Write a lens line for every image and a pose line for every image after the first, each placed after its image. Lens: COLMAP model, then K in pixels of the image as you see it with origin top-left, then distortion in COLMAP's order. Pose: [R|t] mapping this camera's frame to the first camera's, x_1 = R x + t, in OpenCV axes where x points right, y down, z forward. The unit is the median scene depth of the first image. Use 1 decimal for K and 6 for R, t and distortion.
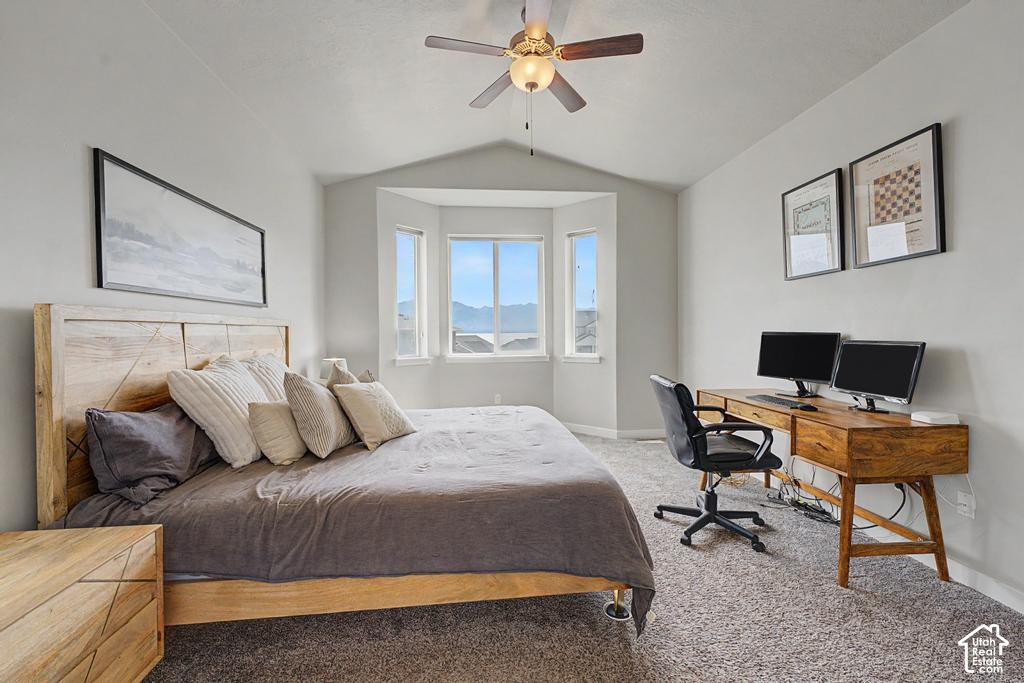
lens RADIAL K [[429.6, 0, 510.3], [0, 429.6, 336.1], [0, 0, 1]] dist [-0.004584, -0.001130]
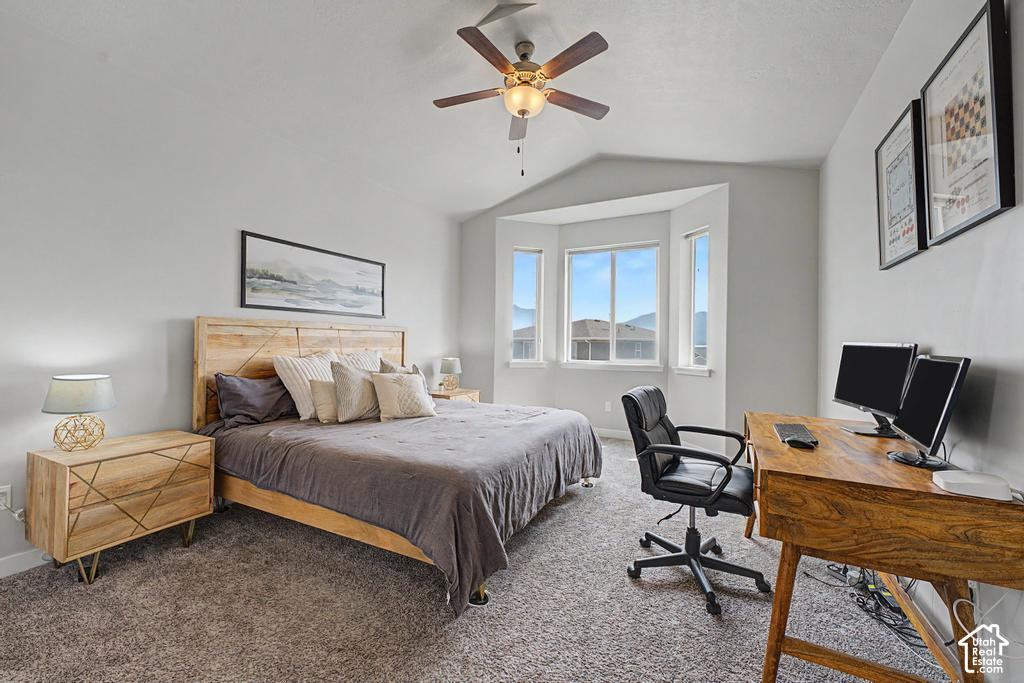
lens RADIAL K [[407.9, 0, 510.2], [0, 407.9, 337.1], [0, 0, 1]] dist [-0.006106, -0.000331]
pose [[0.835594, 0.011613, -0.549225, 0.678295], [-0.024054, 0.999591, -0.015460, 0.007473], [0.548821, 0.026129, 0.835531, 0.144576]]
